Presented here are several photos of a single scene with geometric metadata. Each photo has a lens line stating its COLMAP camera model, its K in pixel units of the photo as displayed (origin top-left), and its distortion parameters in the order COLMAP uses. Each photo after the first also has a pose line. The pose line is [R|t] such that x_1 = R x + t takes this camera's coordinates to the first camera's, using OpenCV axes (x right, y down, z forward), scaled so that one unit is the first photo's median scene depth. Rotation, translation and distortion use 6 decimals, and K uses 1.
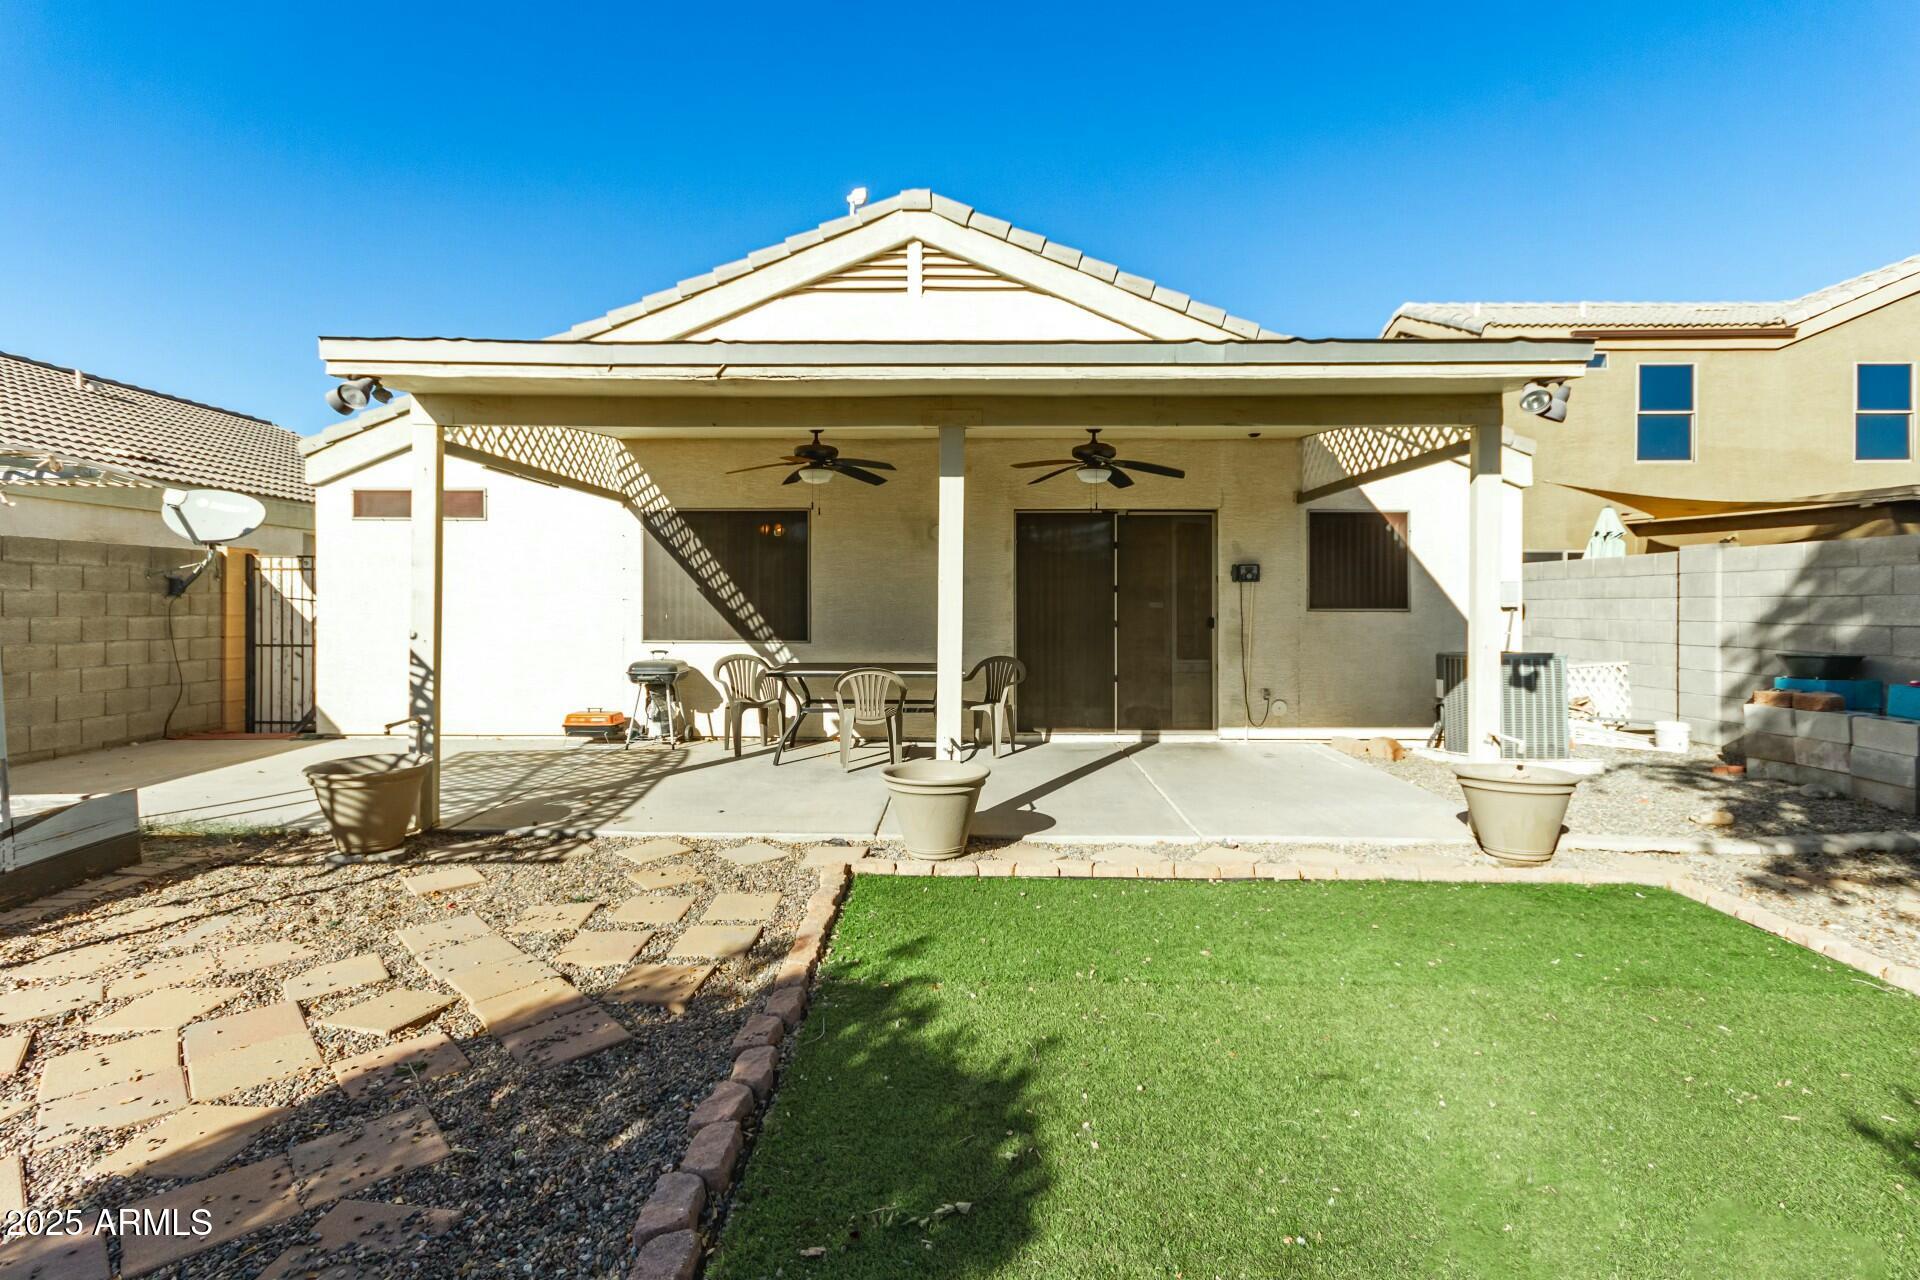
lens RADIAL K [[894.3, 0, 961.8], [0, 894.3, 597.0], [0, 0, 1]] dist [0.005477, 0.000315]
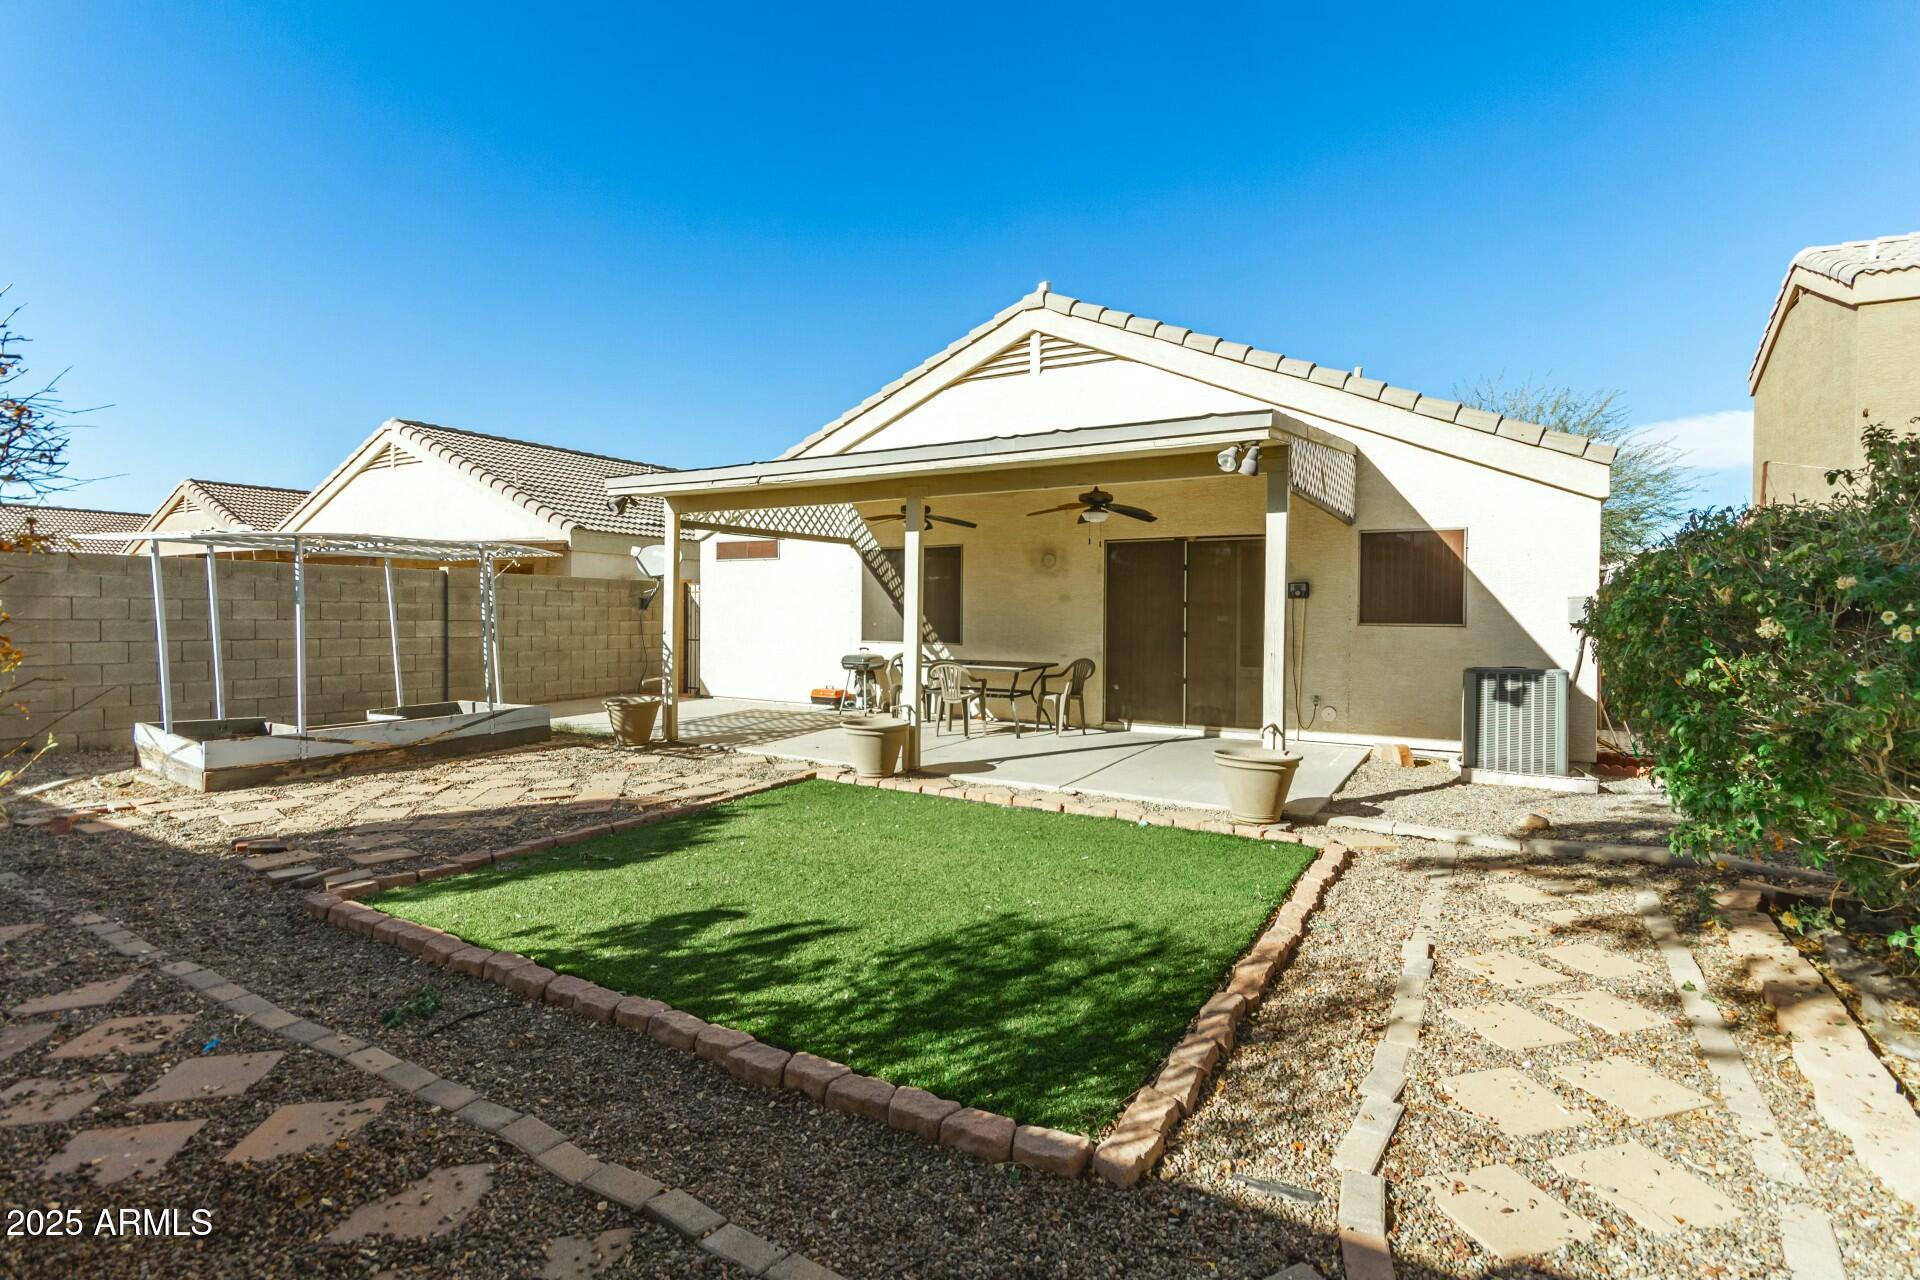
lens RADIAL K [[881.9, 0, 960.2], [0, 881.9, 614.5], [0, 0, 1]] dist [-0.003056, -0.000127]
pose [[0.868967, 0.005036, -0.494845, 0.487046], [-0.001706, 0.999973, 0.007181, -0.003900], [0.494868, -0.005396, 0.868952, -0.151248]]
